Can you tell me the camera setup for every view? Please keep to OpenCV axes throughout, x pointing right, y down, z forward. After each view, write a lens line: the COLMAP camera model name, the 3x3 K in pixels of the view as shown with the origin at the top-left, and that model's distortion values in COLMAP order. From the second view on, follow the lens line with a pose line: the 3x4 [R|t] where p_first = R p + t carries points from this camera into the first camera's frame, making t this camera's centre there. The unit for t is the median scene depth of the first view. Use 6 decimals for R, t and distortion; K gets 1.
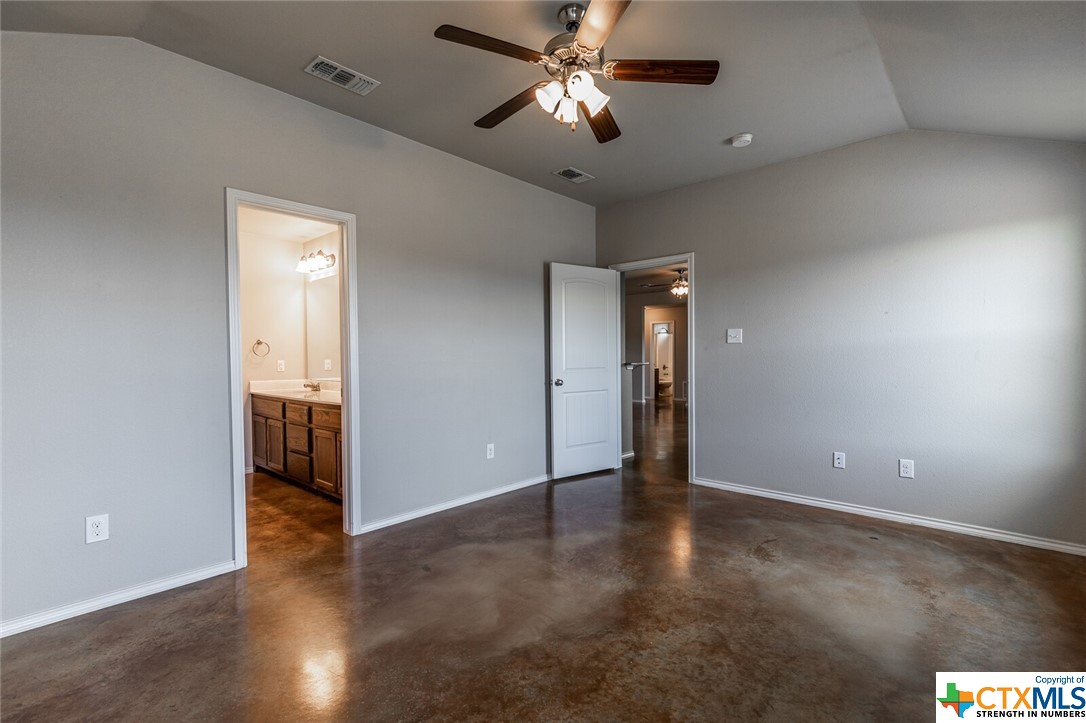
lens RADIAL K [[487.6, 0, 549.3], [0, 487.6, 360.3], [0, 0, 1]] dist [0.004836, -0.000594]
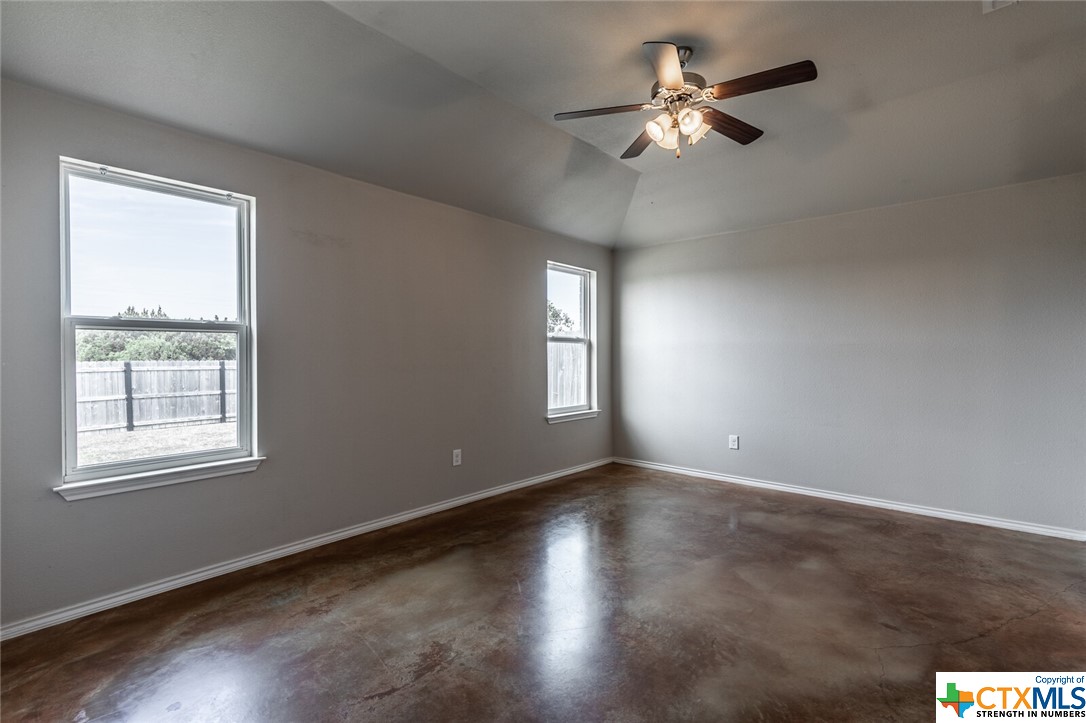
lens RADIAL K [[487.6, 0, 549.3], [0, 487.6, 360.3], [0, 0, 1]] dist [0.004836, -0.000594]
pose [[-0.999835, 0.009219, -0.015648, 0.268964], [0.008955, 0.999818, 0.016855, -0.016300], [0.015801, 0.016712, -0.999735, 1.564972]]
